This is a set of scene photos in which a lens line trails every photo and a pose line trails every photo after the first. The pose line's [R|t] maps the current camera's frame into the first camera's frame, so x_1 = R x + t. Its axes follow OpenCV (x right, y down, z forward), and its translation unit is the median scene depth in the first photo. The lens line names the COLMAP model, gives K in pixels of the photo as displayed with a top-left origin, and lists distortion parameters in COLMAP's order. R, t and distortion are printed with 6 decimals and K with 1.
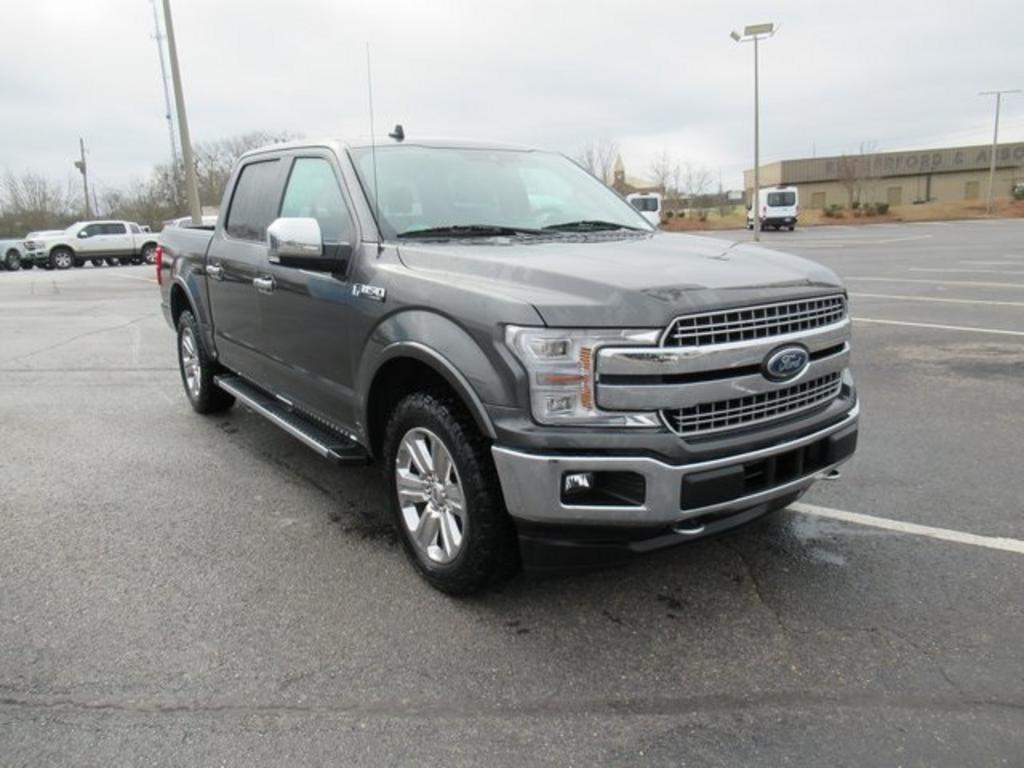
lens RADIAL K [[745.0, 0, 506.6], [0, 745.0, 386.4], [0, 0, 1]] dist [0.012062, -0.011292]
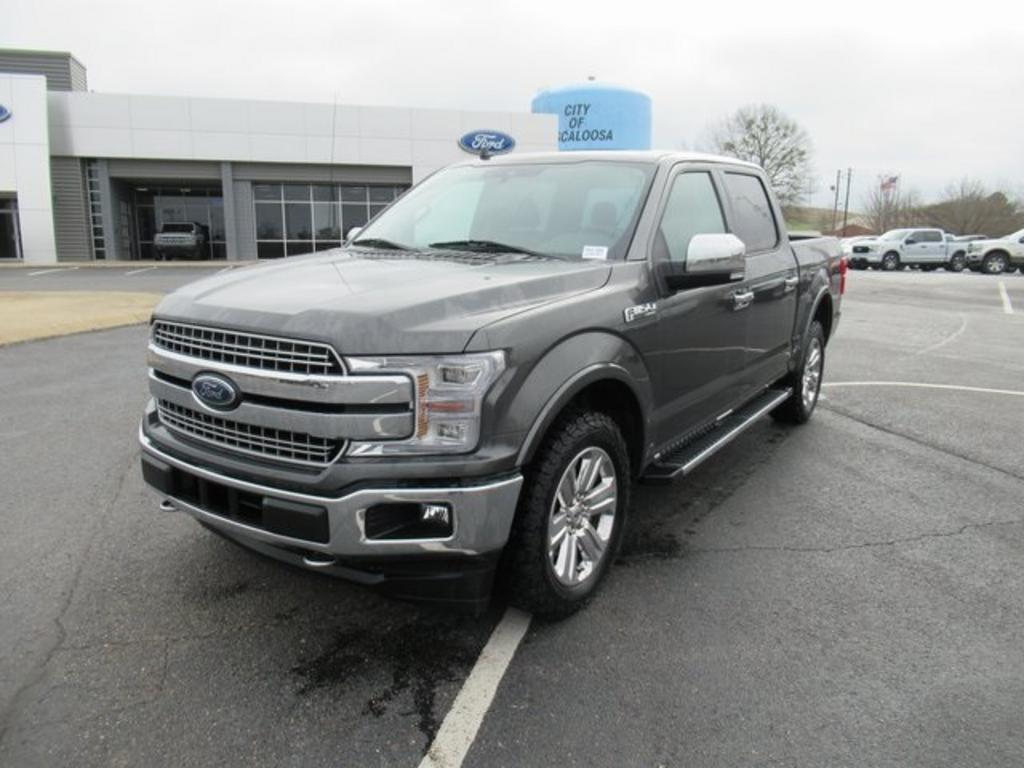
lens RADIAL K [[745.0, 0, 508.5], [0, 745.0, 378.5], [0, 0, 1]] dist [0.012062, -0.011292]
pose [[0.335678, 0.215324, -0.917036, 1.133812], [-0.226387, 0.963431, 0.143350, -0.223036], [0.914368, 0.159485, 0.372149, 0.807722]]
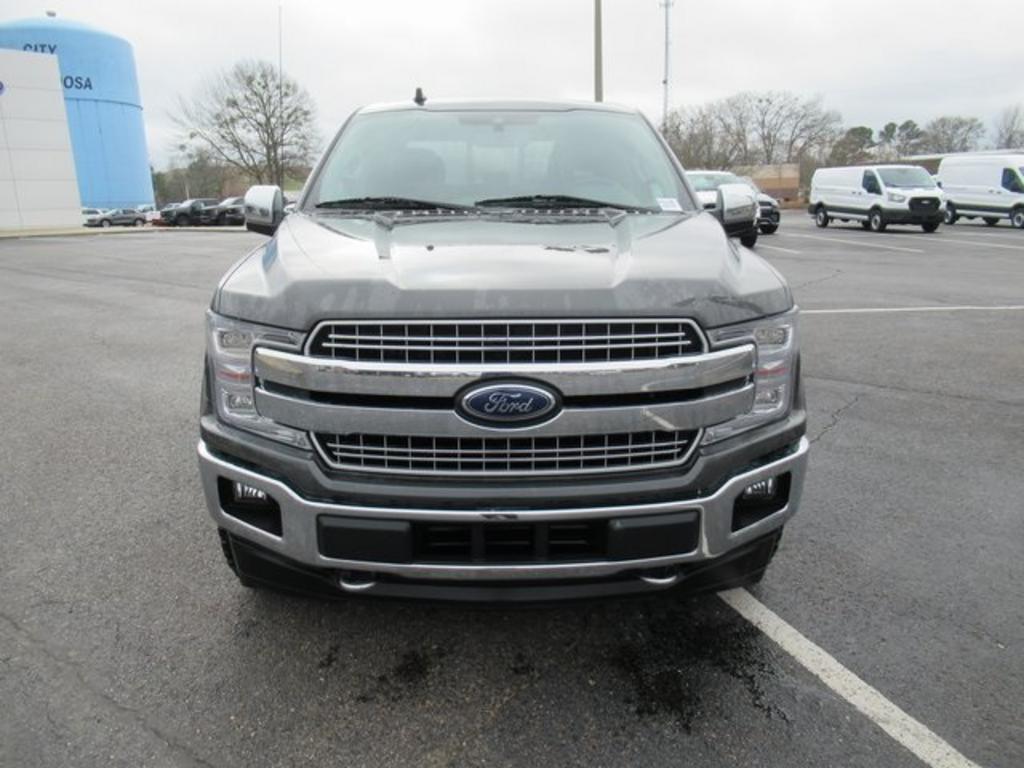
lens RADIAL K [[745.0, 0, 514.2], [0, 745.0, 383.5], [0, 0, 1]] dist [0.012062, -0.011292]
pose [[0.817816, 0.163687, -0.551709, 0.632503], [-0.139465, 0.986490, 0.085948, -0.092535], [0.558324, 0.006654, 0.829596, 0.334802]]
